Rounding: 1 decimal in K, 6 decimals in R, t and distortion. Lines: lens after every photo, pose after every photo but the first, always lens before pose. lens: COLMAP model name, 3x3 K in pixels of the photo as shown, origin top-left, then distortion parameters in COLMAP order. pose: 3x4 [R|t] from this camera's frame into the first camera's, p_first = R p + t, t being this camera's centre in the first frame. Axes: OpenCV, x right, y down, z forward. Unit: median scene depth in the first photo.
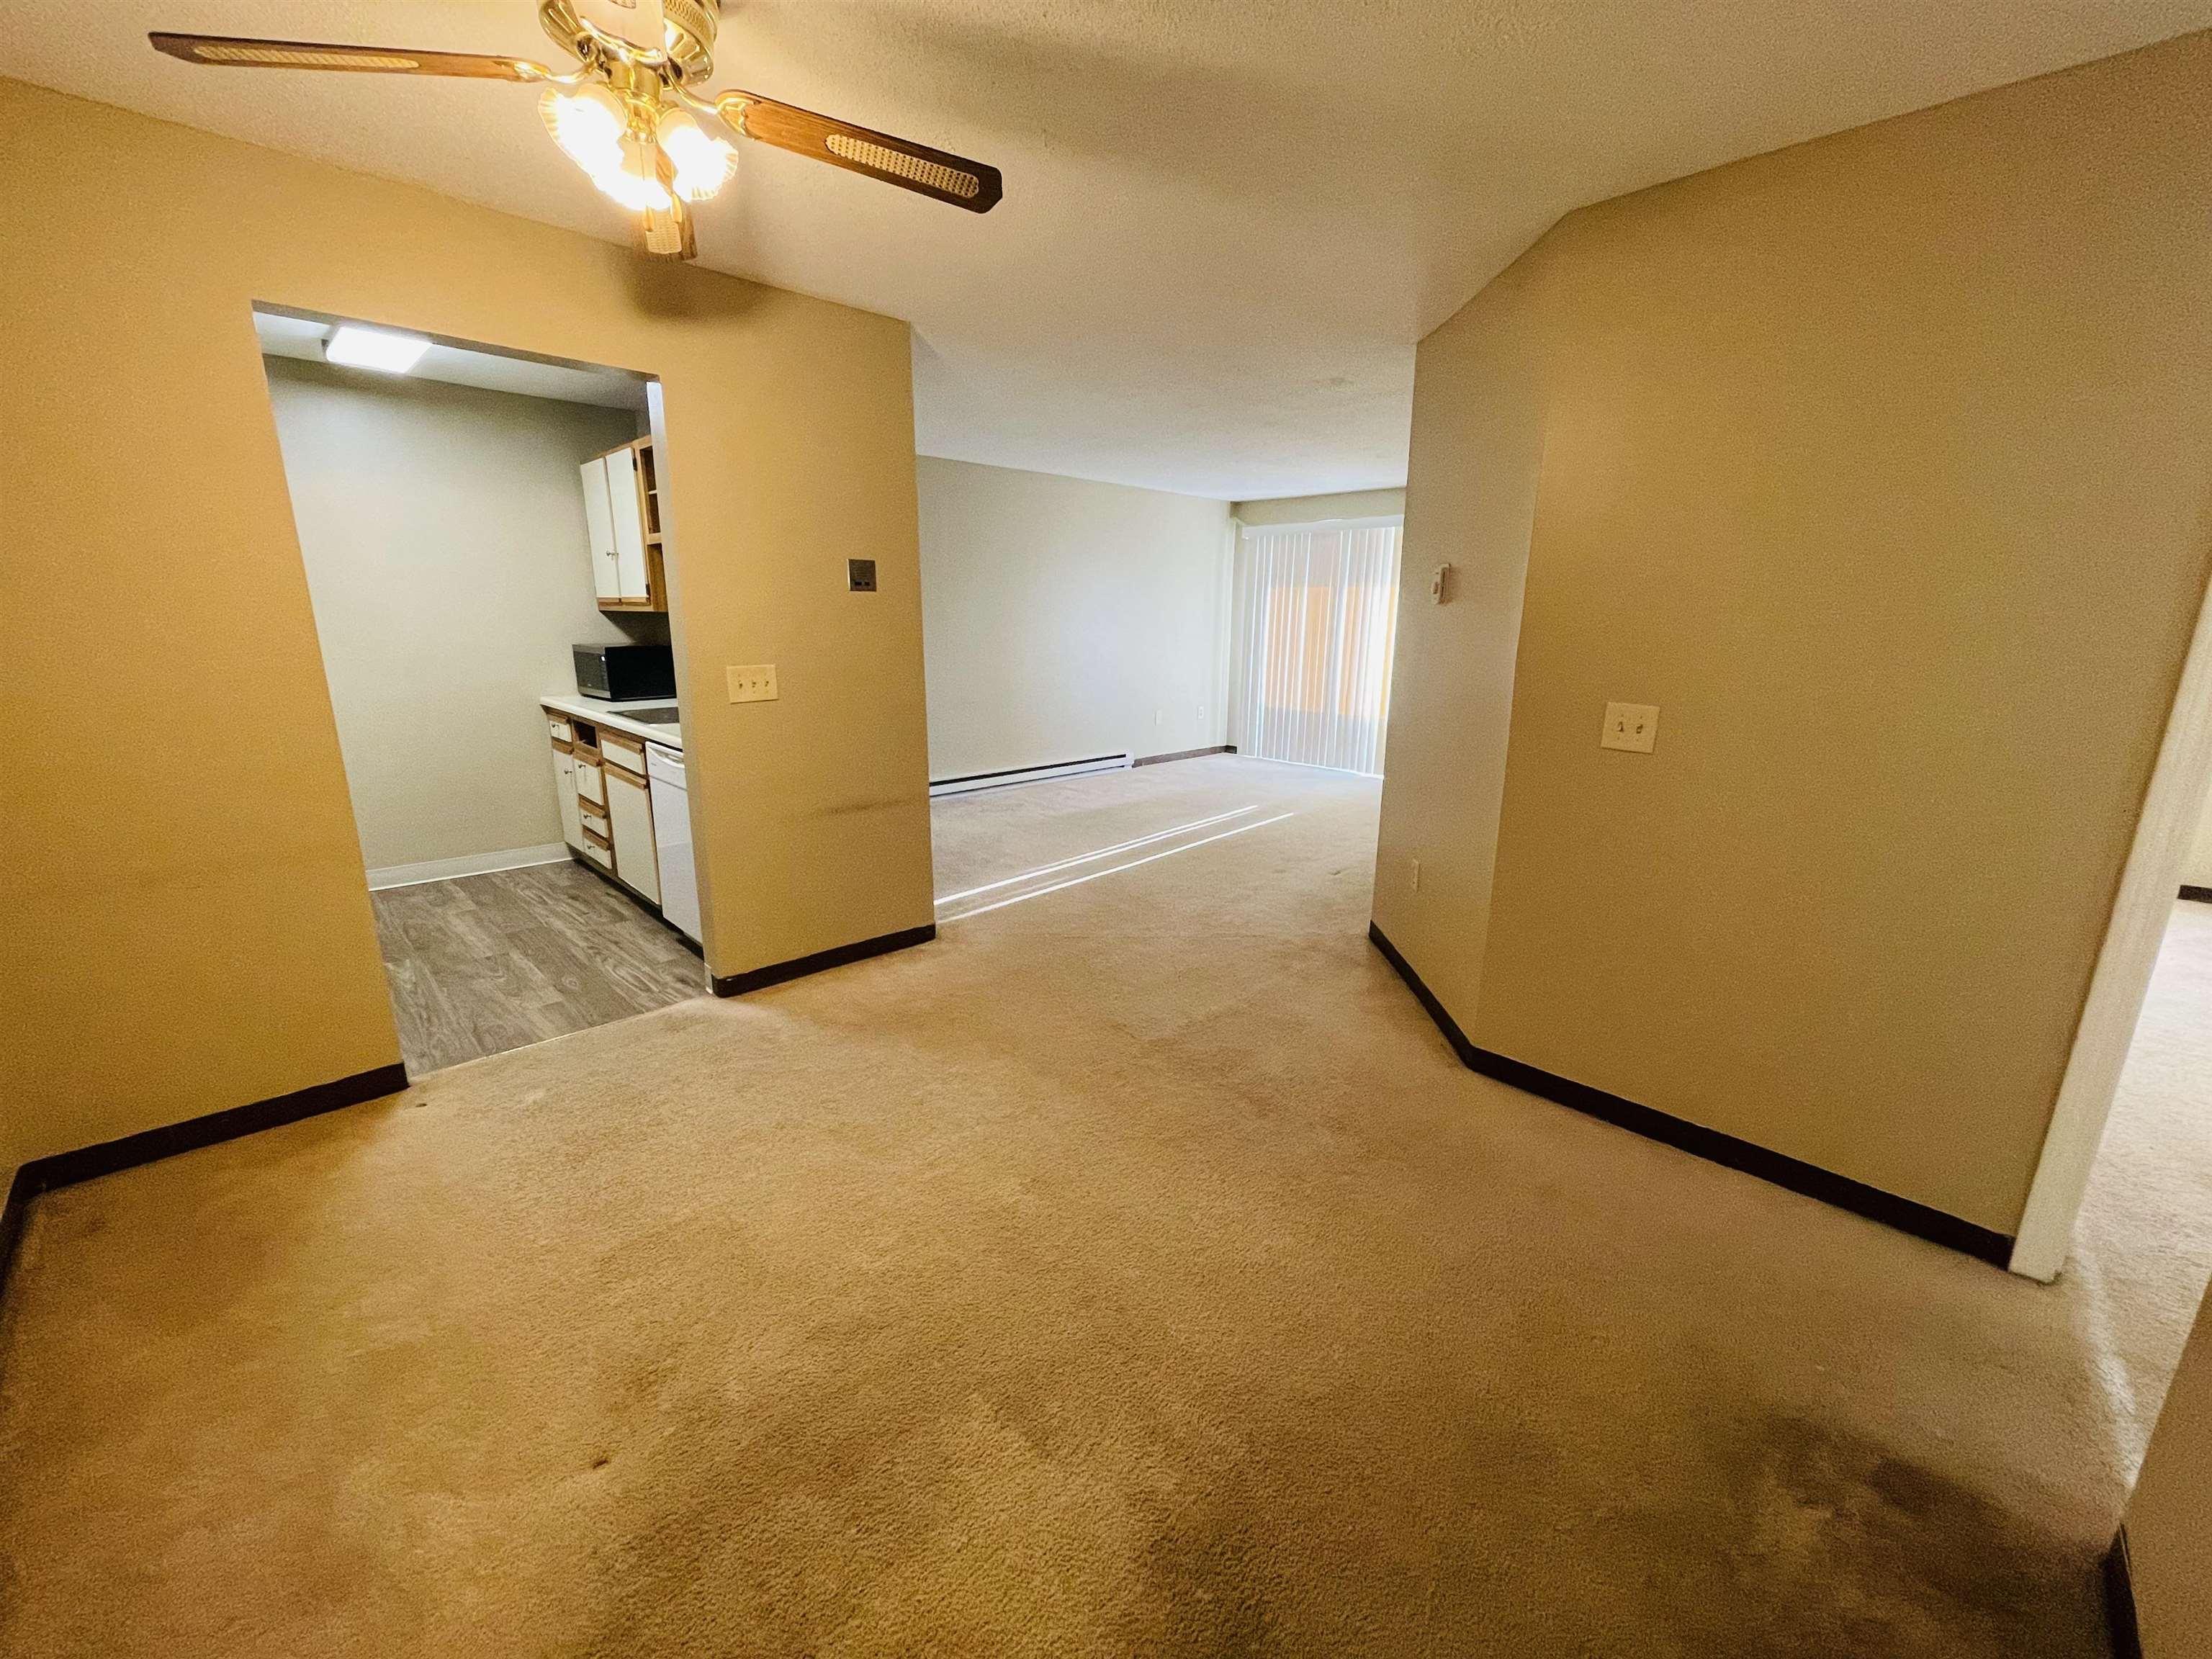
lens RADIAL K [[889.7, 0, 1113.4], [0, 889.7, 831.0], [0, 0, 1]] dist [-0.011972, 0.000017]
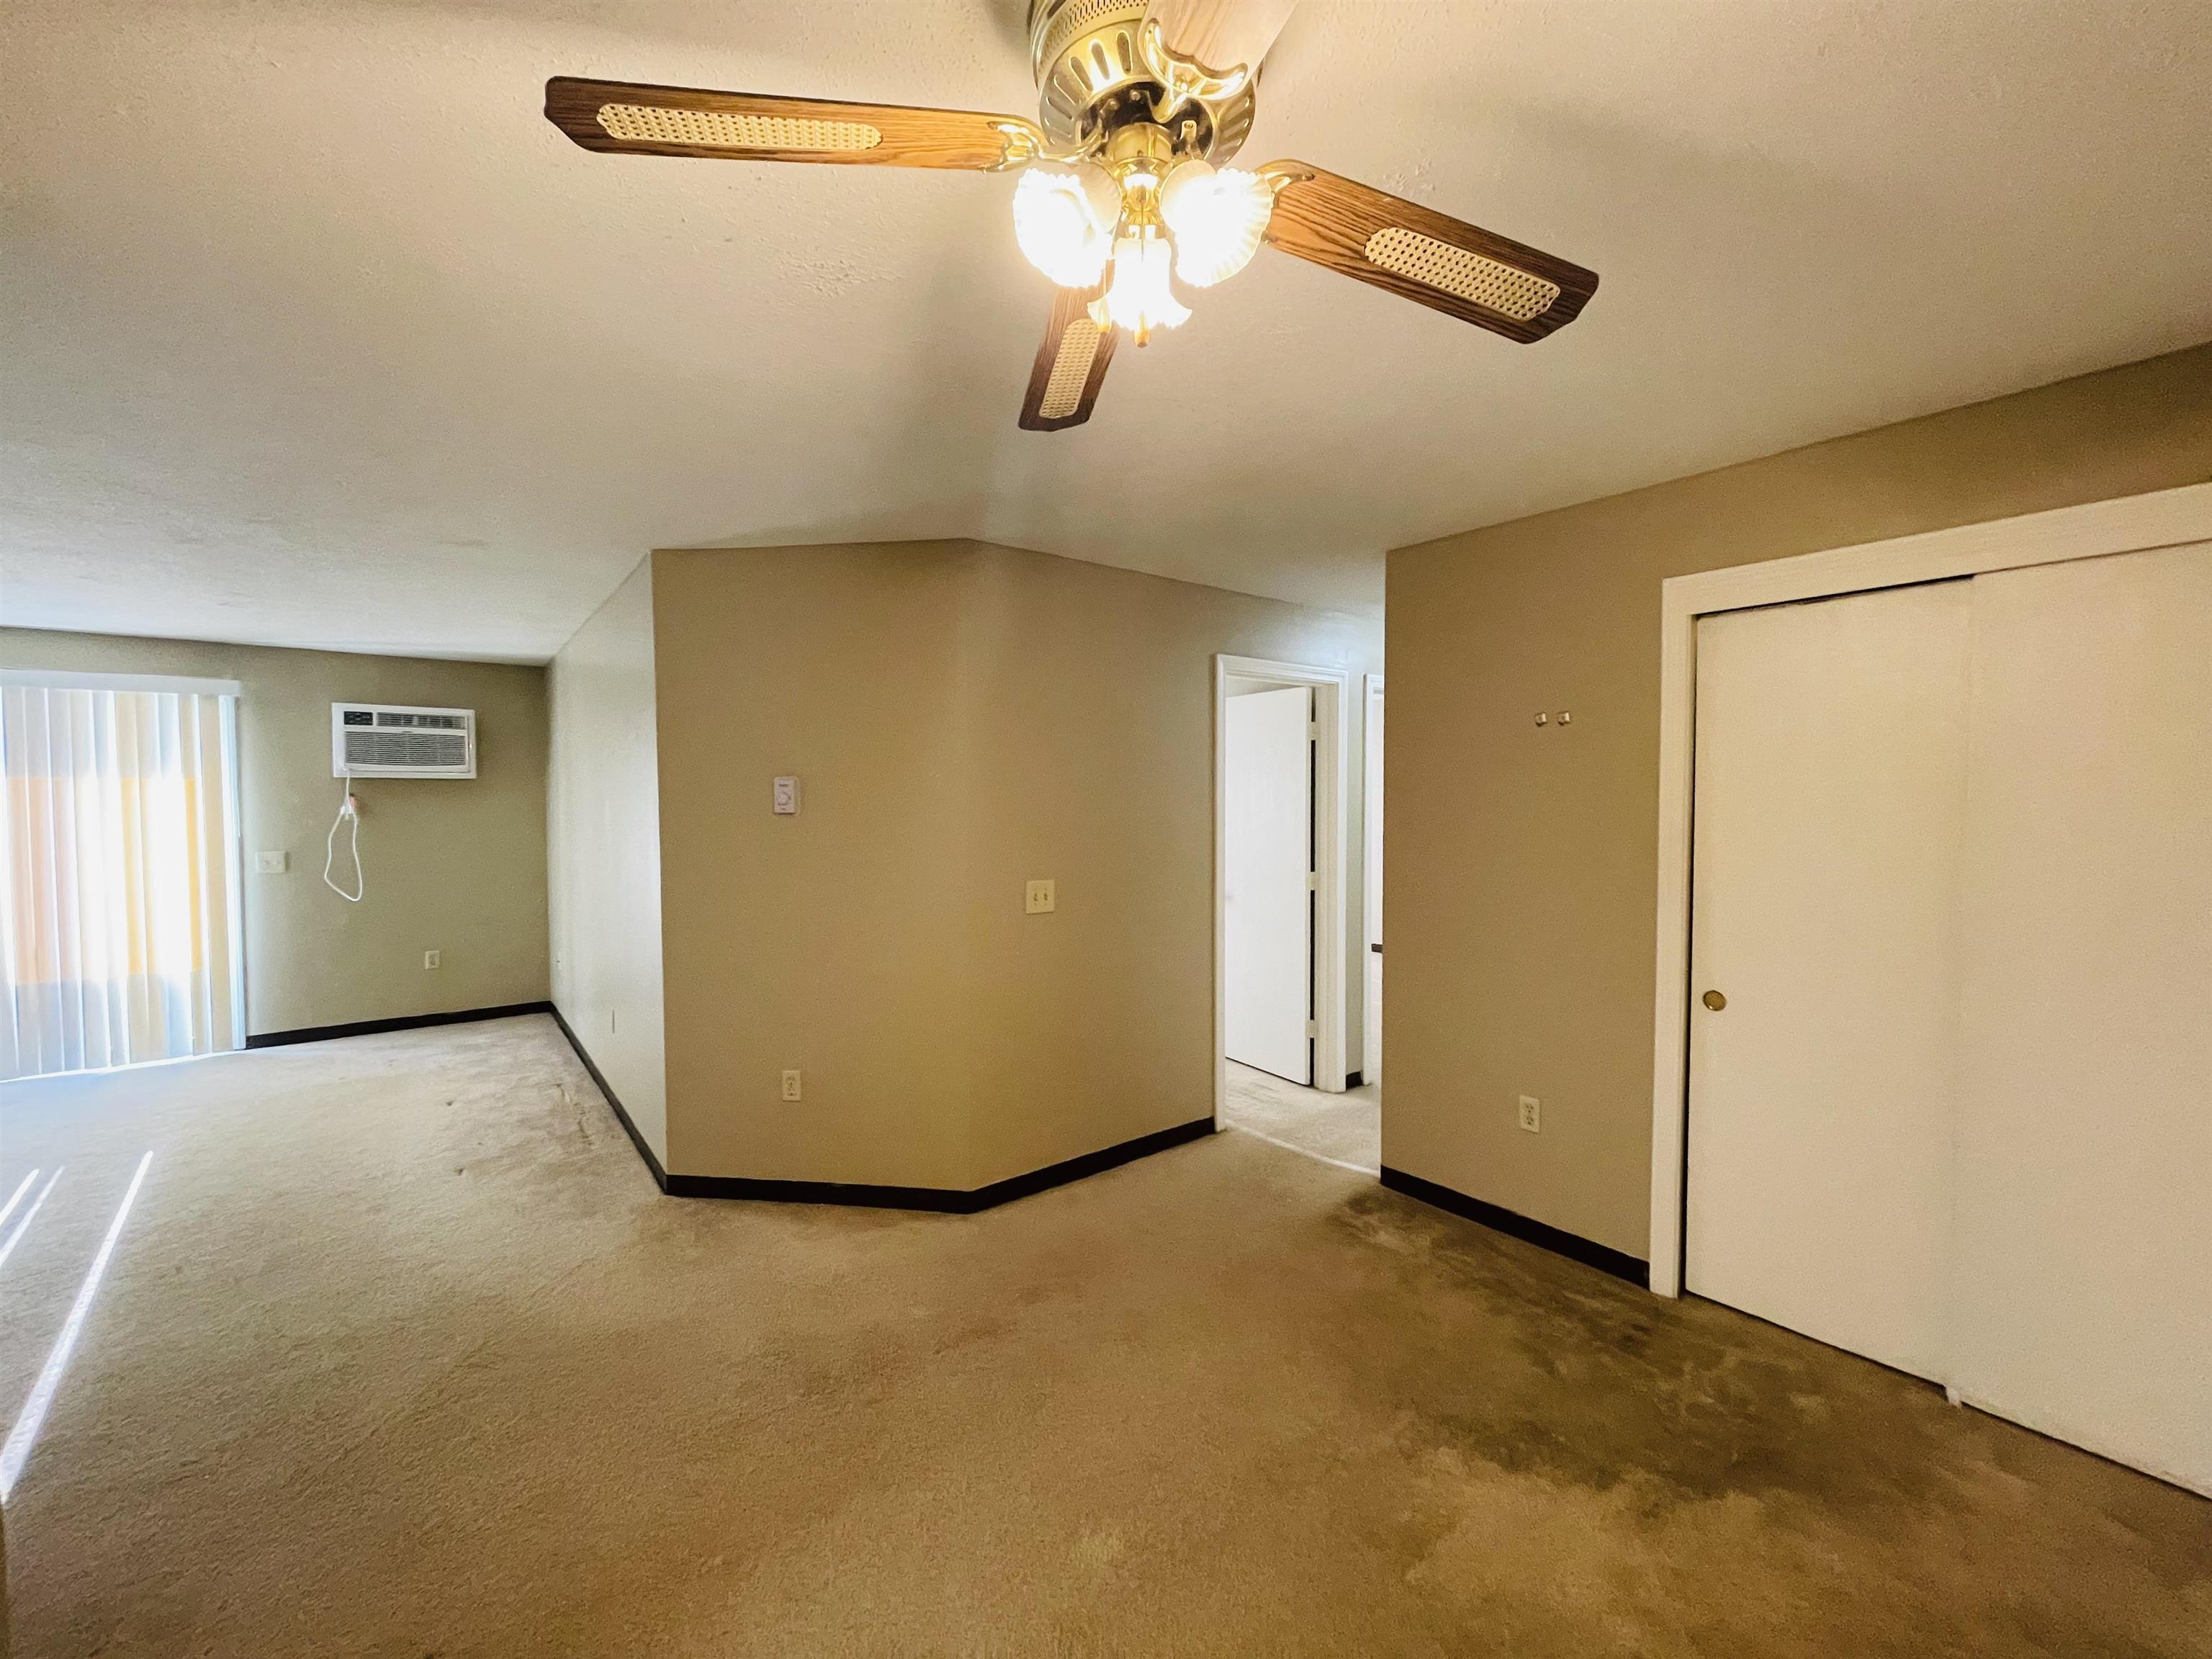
lens RADIAL K [[892.3, 0, 1110.2], [0, 892.3, 825.4], [0, 0, 1]] dist [-0.001516, 0.000369]
pose [[0.116629, -0.046457, 0.992088, -0.466627], [0.244765, 0.969440, 0.016622, -0.127041], [-0.962542, 0.240890, 0.124436, 0.384952]]
